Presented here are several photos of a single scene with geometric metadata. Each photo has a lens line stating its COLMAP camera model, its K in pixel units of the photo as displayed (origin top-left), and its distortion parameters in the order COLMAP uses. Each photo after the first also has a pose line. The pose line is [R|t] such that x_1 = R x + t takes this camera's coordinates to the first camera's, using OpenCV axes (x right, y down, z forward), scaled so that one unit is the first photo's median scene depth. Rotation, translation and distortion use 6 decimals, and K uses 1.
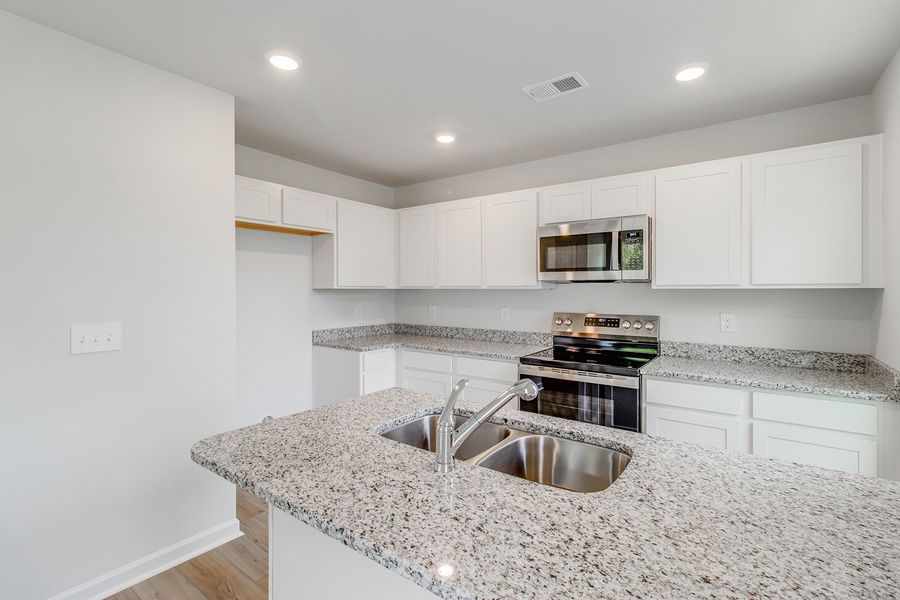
lens RADIAL K [[414.7, 0, 457.6], [0, 414.7, 292.9], [0, 0, 1]] dist [0.002207, -0.000059]
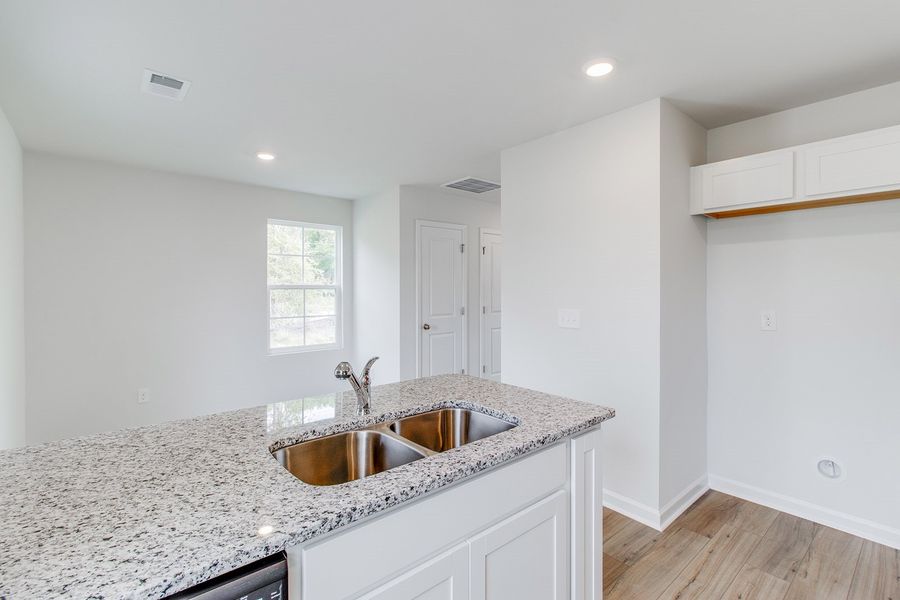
lens RADIAL K [[414.7, 0, 445.8], [0, 414.7, 291.4], [0, 0, 1]] dist [0.002207, -0.000059]
pose [[-0.239653, 0.006223, -0.970839, 0.619095], [-0.009243, 0.999920, 0.008691, -0.000122], [0.970815, 0.011057, -0.239576, 0.788266]]
